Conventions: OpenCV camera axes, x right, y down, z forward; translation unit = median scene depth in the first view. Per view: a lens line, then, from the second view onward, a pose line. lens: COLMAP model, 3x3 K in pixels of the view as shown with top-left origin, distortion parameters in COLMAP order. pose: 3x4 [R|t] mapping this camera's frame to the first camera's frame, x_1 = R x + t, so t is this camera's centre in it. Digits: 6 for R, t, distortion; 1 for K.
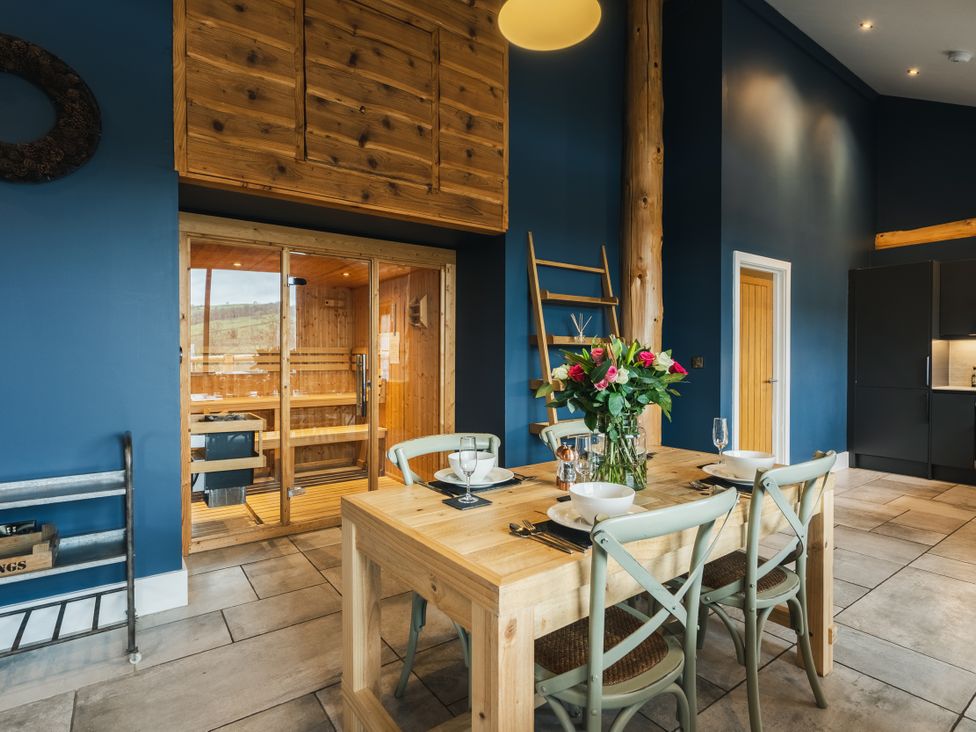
lens RADIAL K [[502.1, 0, 488.7], [0, 502.1, 358.2], [0, 0, 1]] dist [0.000289, -0.000057]
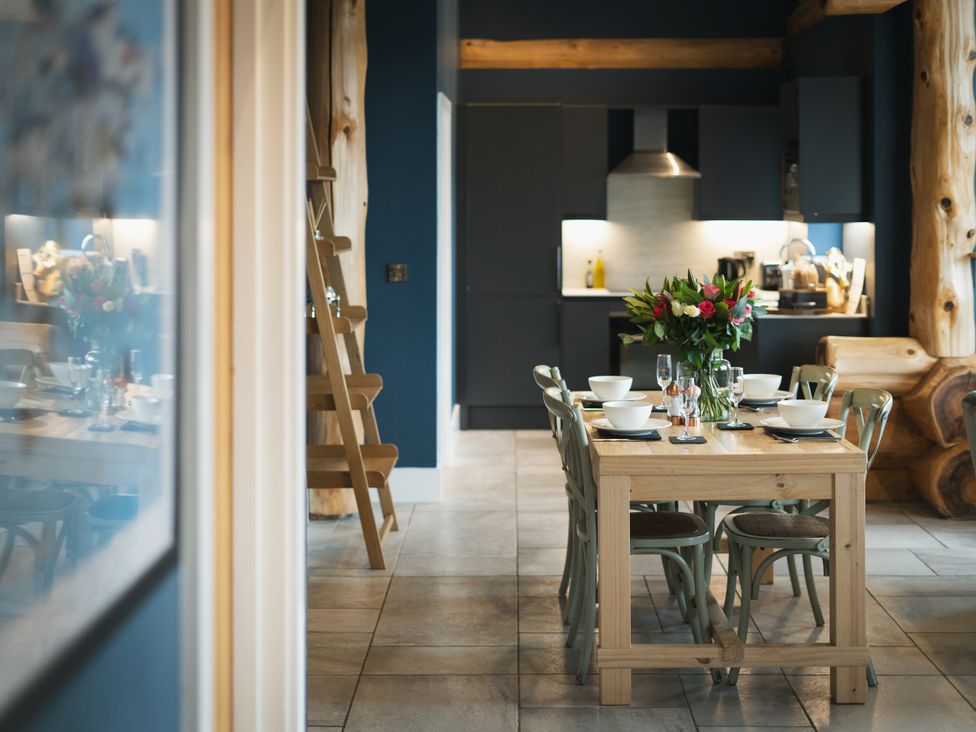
lens RADIAL K [[1637.4, 0, 486.3], [0, 1637.4, 204.8], [0, 0, 1]] dist [0.023727, -0.017103]
pose [[0.589152, -0.007424, 0.807988, -1.014987], [0.007901, 0.999963, 0.003427, -0.072389], [-0.807984, 0.004365, 0.589189, -0.225210]]
